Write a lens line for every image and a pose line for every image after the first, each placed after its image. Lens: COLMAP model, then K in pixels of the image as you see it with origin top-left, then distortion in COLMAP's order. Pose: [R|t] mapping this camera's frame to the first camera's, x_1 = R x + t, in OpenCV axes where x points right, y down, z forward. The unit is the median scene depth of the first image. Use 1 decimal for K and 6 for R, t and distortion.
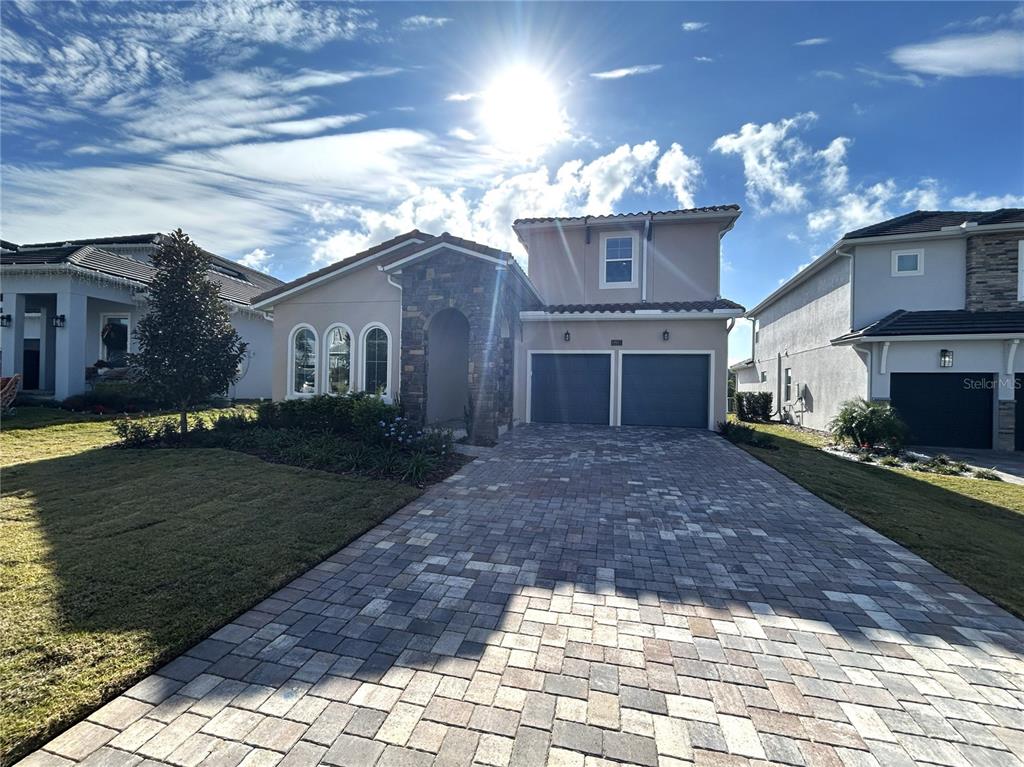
lens RADIAL K [[415.4, 0, 512.0], [0, 415.4, 383.5], [0, 0, 1]] dist [0.001907, 0.000639]
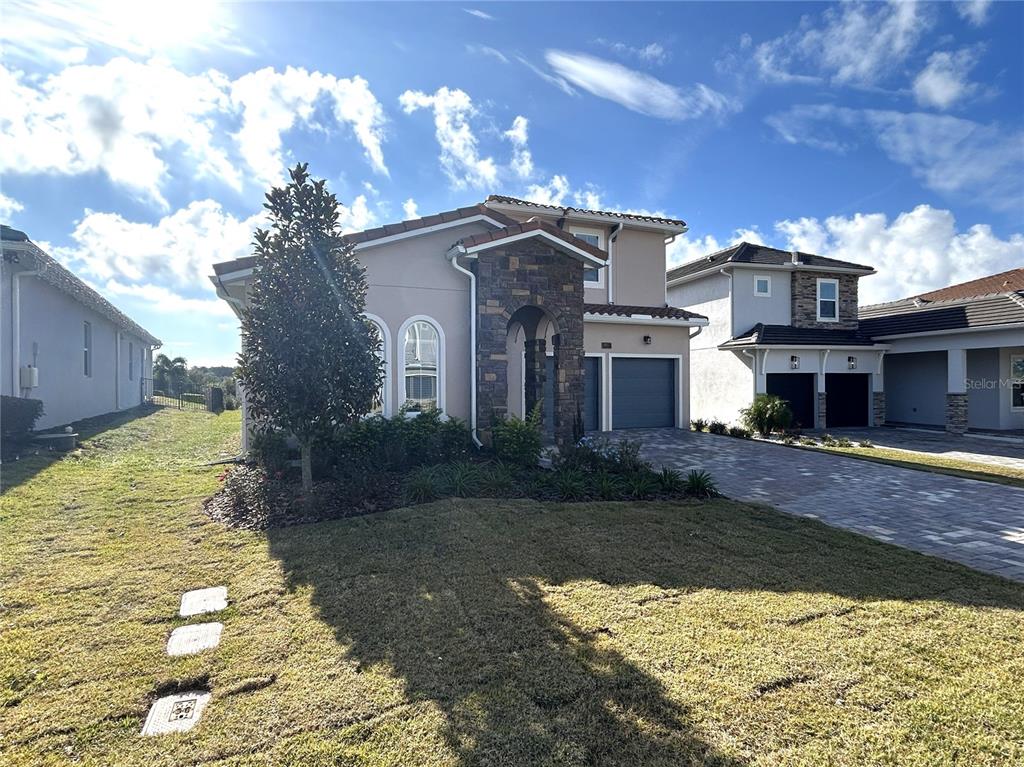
lens RADIAL K [[538.0, 0, 477.1], [0, 538.0, 383.2], [0, 0, 1]] dist [0.001200, 0.000514]
pose [[0.832406, -0.021932, 0.553732, -0.758864], [0.017355, 0.999758, 0.013509, -0.035111], [-0.553894, -0.001635, 0.832586, 0.127863]]
